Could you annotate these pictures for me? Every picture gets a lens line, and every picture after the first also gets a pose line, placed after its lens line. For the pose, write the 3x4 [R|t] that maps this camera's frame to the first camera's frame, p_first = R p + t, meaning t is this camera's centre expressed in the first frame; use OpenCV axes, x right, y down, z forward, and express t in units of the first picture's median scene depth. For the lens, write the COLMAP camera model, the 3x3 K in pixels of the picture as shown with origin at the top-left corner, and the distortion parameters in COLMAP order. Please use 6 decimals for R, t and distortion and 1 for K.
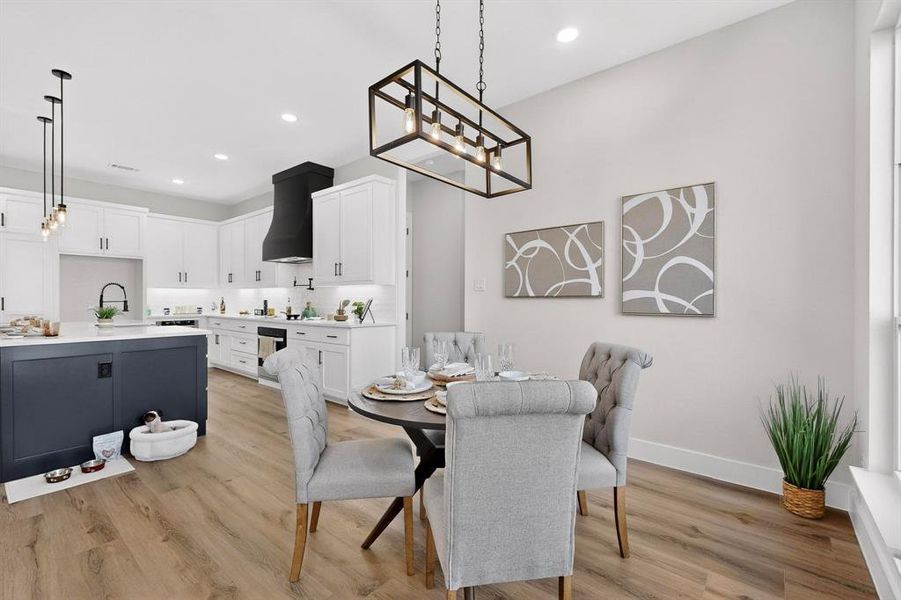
lens RADIAL K [[392.6, 0, 450.5], [0, 392.6, 300.0], [0, 0, 1]] dist [0.001001, -0.000378]
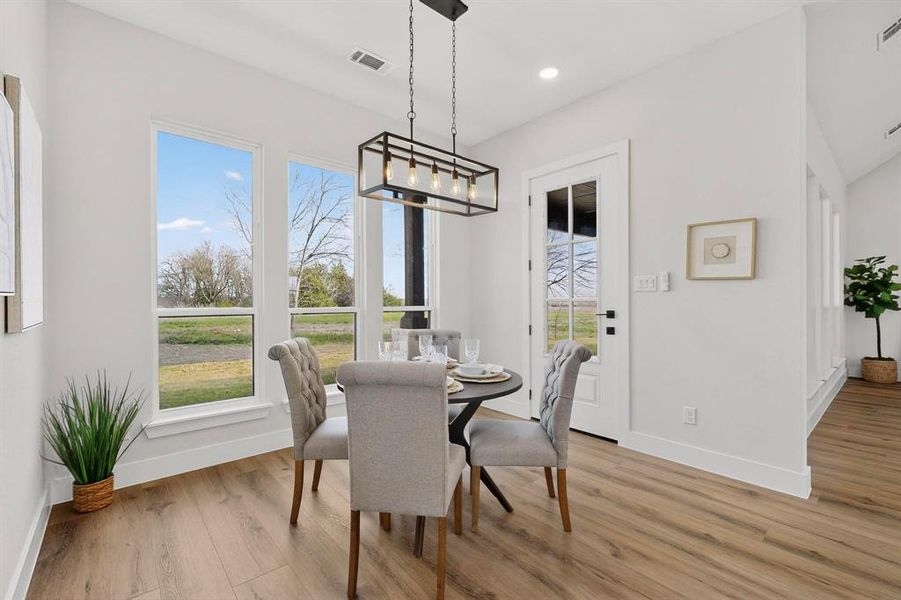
lens RADIAL K [[392.6, 0, 450.5], [0, 392.6, 300.0], [0, 0, 1]] dist [0.001001, -0.000378]
pose [[-0.987076, -0.002282, 0.160239, -0.088384], [-0.002028, 0.999996, 0.001749, -0.003481], [-0.160242, 0.001402, -0.987077, 0.853377]]
